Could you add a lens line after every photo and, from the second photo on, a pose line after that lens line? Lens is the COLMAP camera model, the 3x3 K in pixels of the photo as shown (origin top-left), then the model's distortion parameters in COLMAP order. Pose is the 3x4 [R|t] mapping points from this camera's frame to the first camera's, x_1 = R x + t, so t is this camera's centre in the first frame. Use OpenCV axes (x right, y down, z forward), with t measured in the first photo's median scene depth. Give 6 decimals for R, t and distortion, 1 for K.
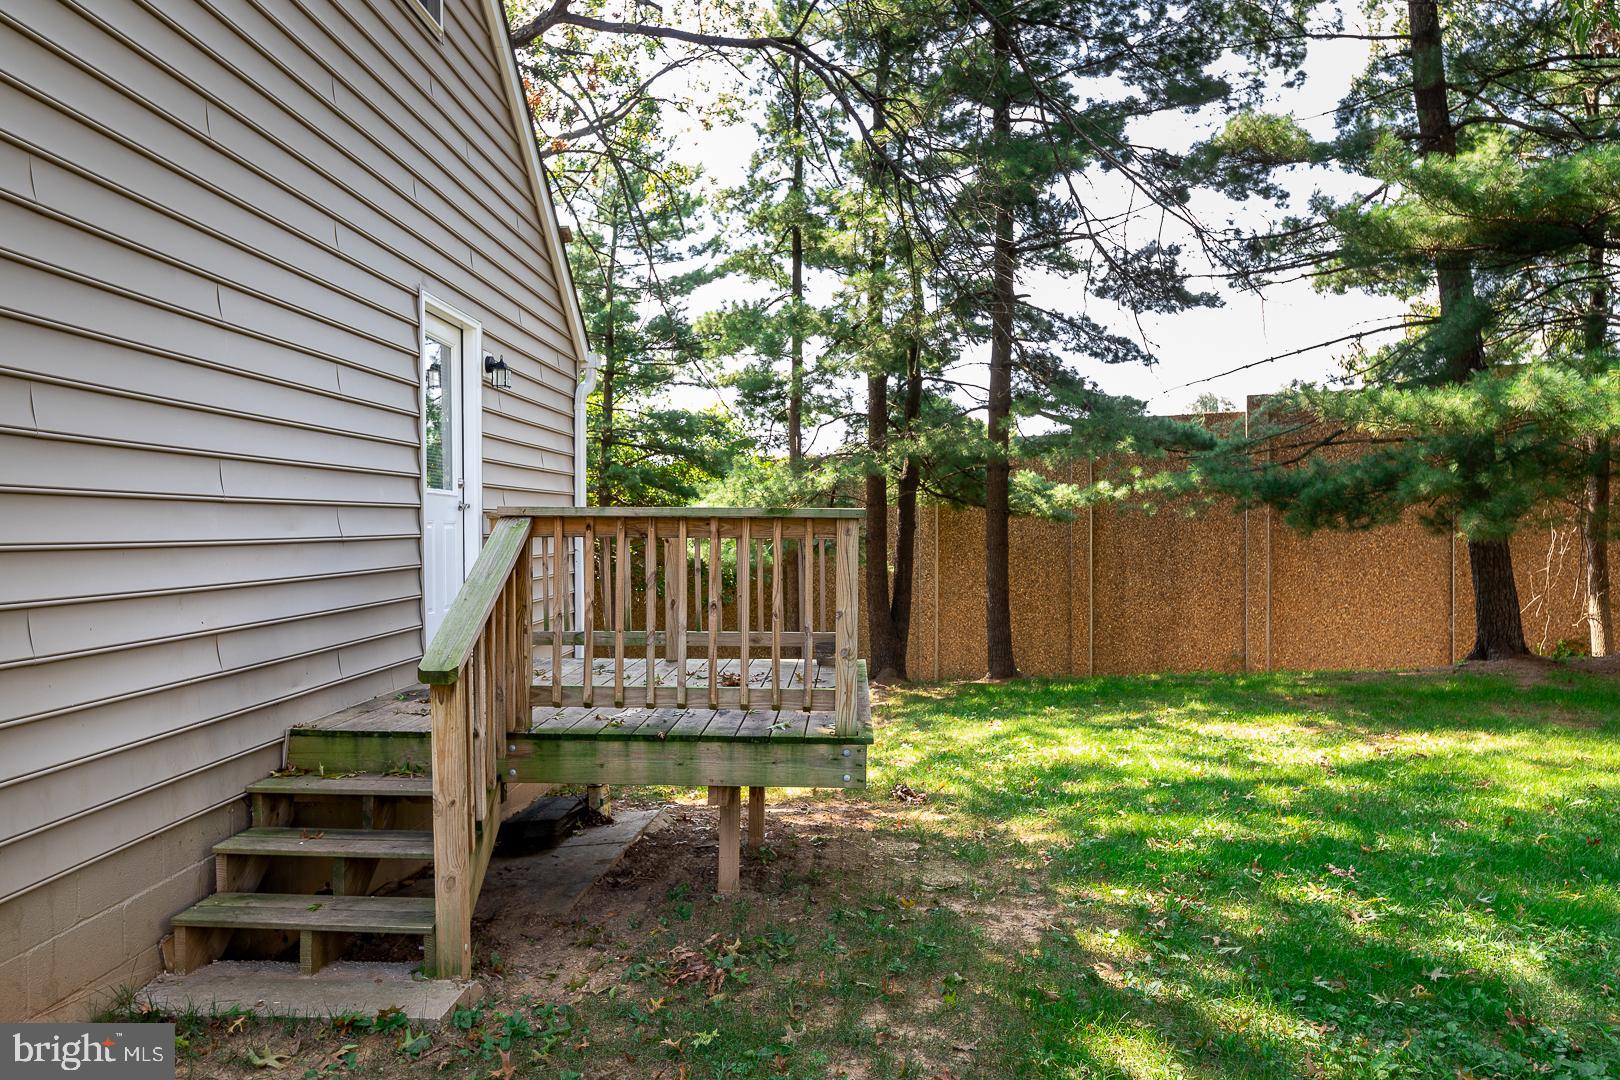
lens RADIAL K [[1052.3, 0, 810.0], [0, 1052.3, 540.0], [0, 0, 1]] dist [0.000743, 0.000254]
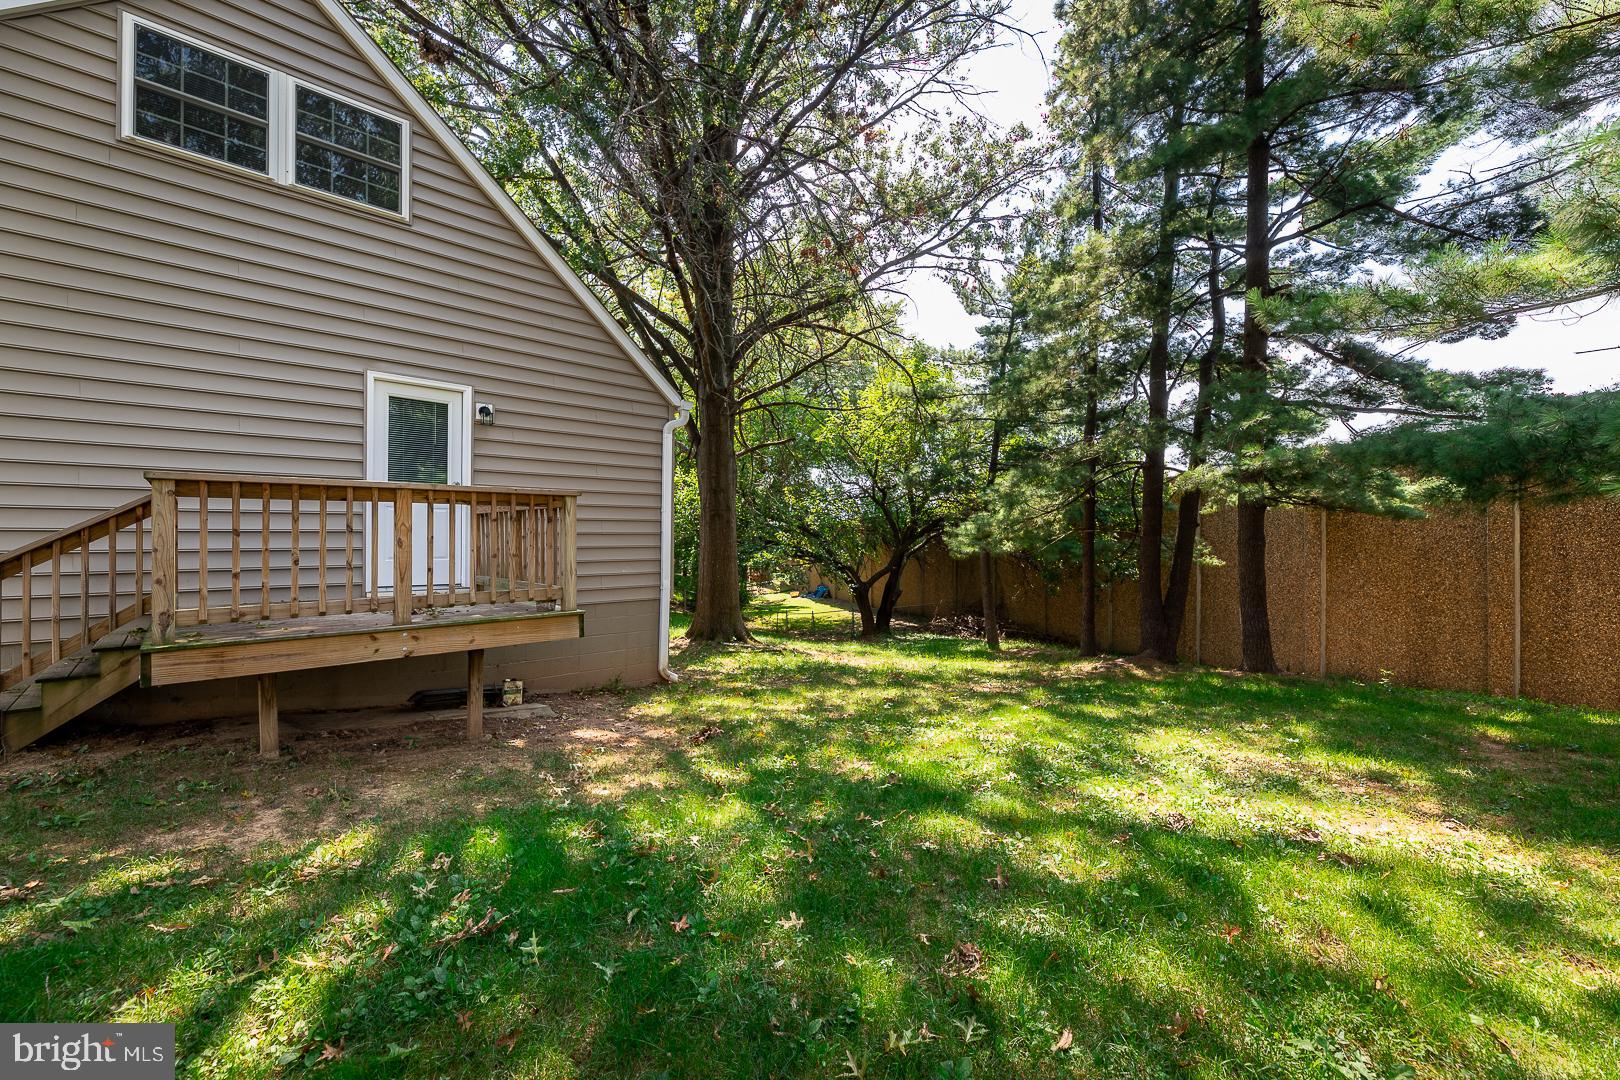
lens RADIAL K [[653.2, 0, 810.0], [0, 653.2, 540.0], [0, 0, 1]] dist [0.003554, 0.000166]
pose [[0.721855, 0.003175, -0.692037, 0.221939], [-0.010923, 0.999917, -0.006807, 0.010482], [0.691958, 0.012473, 0.721830, 0.184818]]
